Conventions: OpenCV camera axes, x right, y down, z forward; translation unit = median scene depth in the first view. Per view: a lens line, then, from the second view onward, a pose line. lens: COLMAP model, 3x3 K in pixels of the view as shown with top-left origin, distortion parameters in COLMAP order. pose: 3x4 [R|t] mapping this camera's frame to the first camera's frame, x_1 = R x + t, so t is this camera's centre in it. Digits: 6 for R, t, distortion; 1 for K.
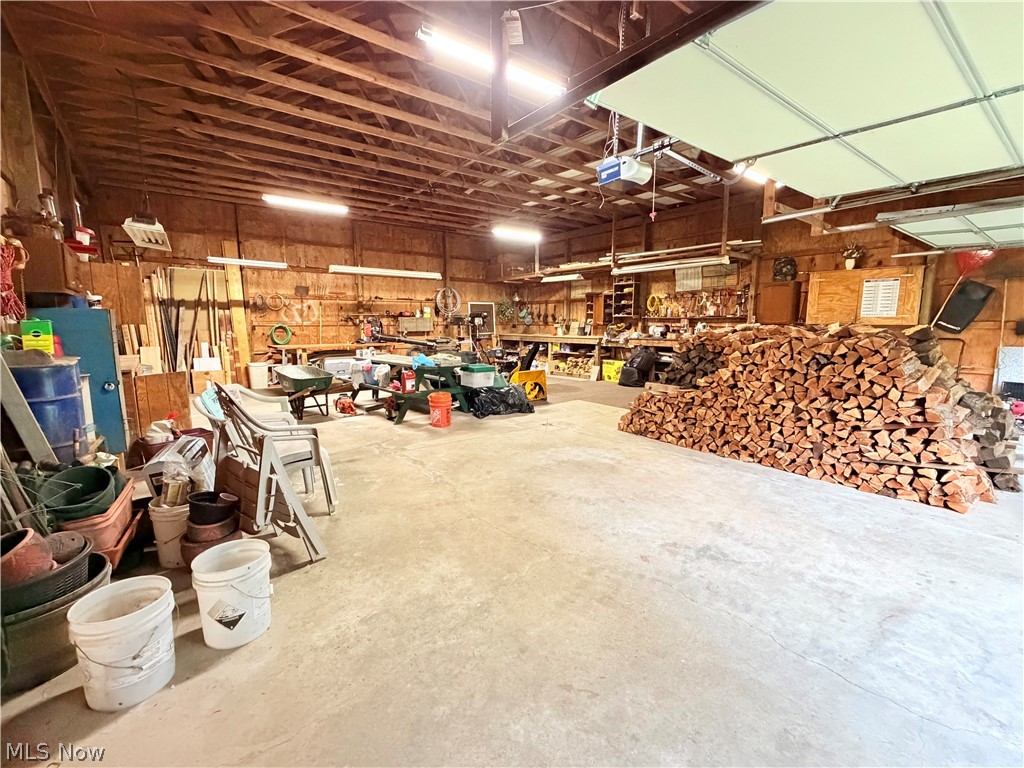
lens RADIAL K [[453.5, 0, 512.0], [0, 453.5, 384.0], [0, 0, 1]] dist [-0.001468, -0.000072]
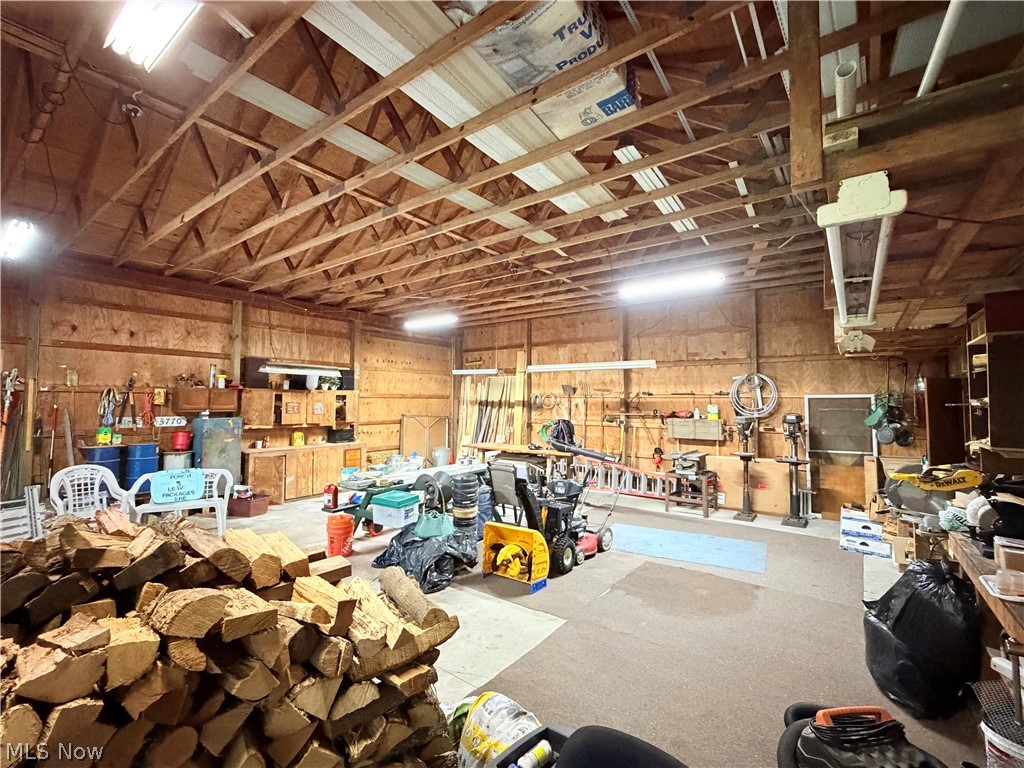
lens RADIAL K [[453.5, 0, 512.0], [0, 453.5, 384.0], [0, 0, 1]] dist [-0.001468, -0.000072]
pose [[0.261130, -0.037717, -0.964566, 0.501703], [-0.138791, 0.987387, -0.076183, -0.136105], [0.955274, 0.153767, 0.252602, 0.685868]]
